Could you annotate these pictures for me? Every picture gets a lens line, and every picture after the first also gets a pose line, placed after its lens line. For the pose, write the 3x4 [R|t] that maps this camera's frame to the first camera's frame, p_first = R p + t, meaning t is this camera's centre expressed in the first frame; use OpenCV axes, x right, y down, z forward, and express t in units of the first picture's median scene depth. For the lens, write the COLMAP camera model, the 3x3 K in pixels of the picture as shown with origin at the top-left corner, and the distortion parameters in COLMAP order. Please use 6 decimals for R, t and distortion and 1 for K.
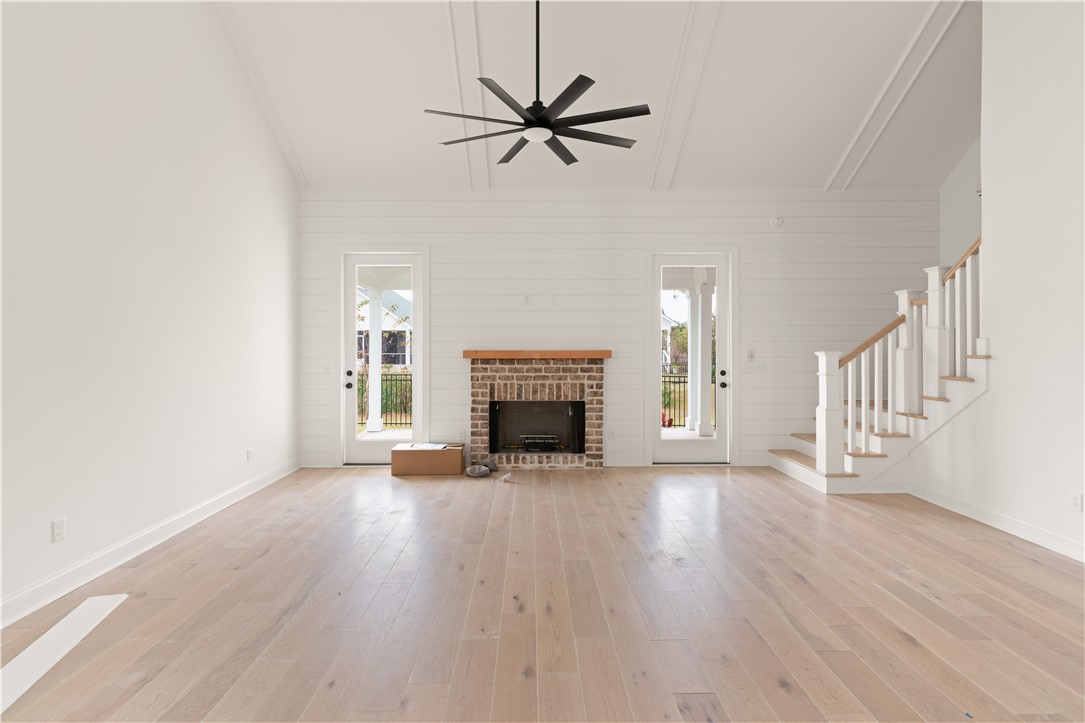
lens RADIAL K [[532.7, 0, 535.9], [0, 532.7, 343.1], [0, 0, 1]] dist [0.001187, -0.000167]
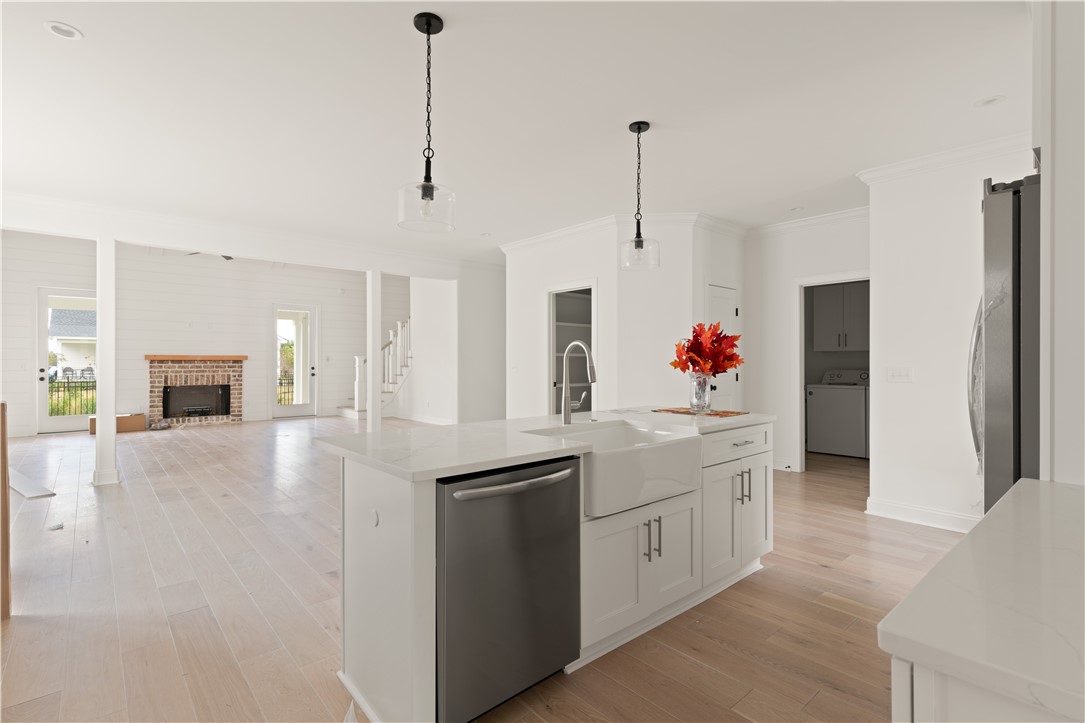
lens RADIAL K [[514.2, 0, 537.1], [0, 514.2, 363.0], [0, 0, 1]] dist [0.001152, 0.000337]
pose [[0.756883, -0.000931, 0.653550, -0.252684], [-0.001416, 0.999994, 0.003064, 0.031413], [-0.653549, -0.003245, 0.756877, -0.951426]]
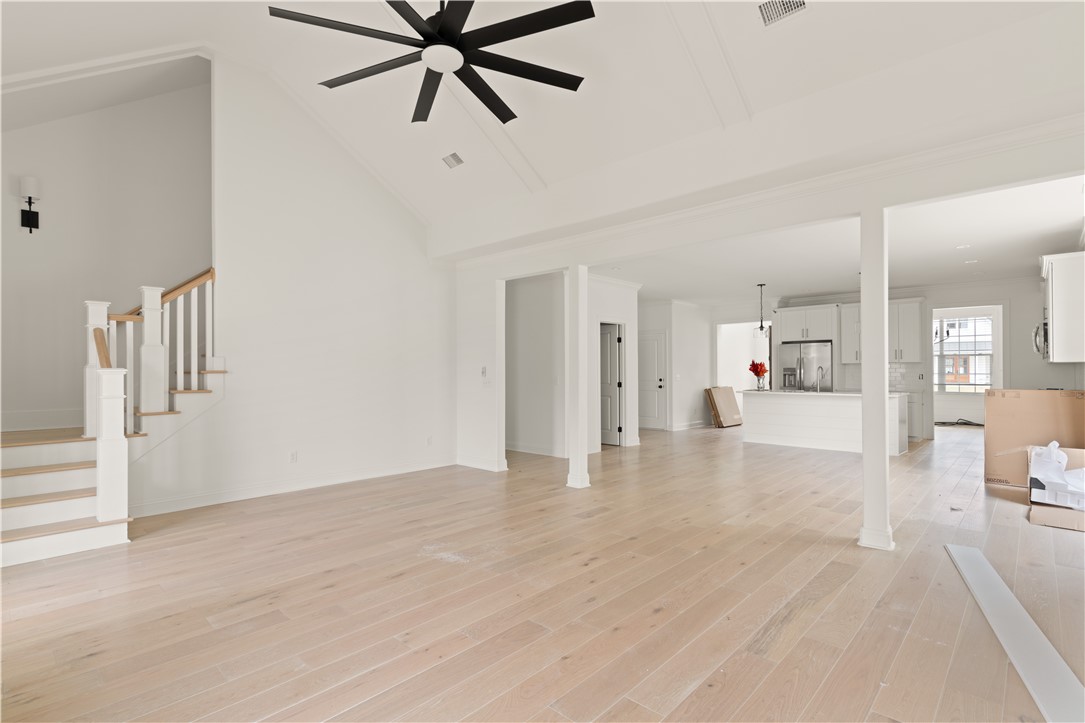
lens RADIAL K [[514.2, 0, 537.1], [0, 514.2, 363.0], [0, 0, 1]] dist [0.001152, 0.000337]
pose [[-0.711137, 0.016464, 0.702861, -0.383966], [0.007586, 0.999847, -0.015746, 0.020945], [-0.703013, -0.005866, -0.711153, 0.937123]]
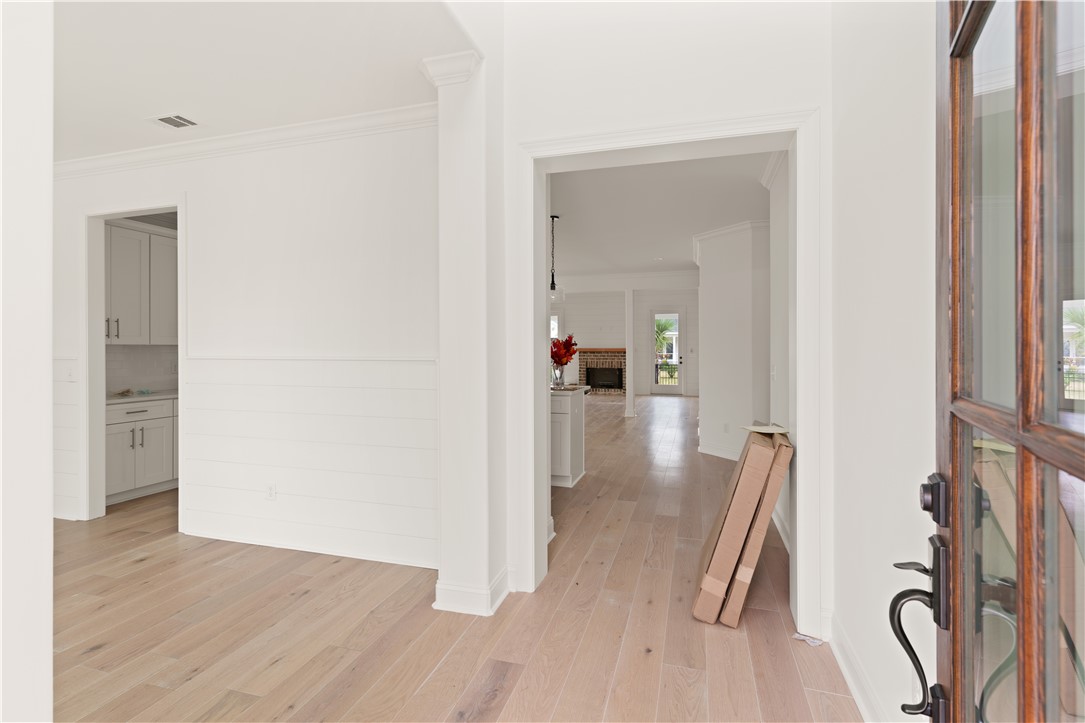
lens RADIAL K [[521.2, 0, 542.5], [0, 521.2, 361.5], [0, 0, 1]] dist [0.000193, 0.000092]
pose [[0.955536, 0.006022, -0.294814, 0.468395], [0.001134, 0.999709, 0.024096, 0.016011], [0.294874, -0.023359, 0.955251, -1.528017]]
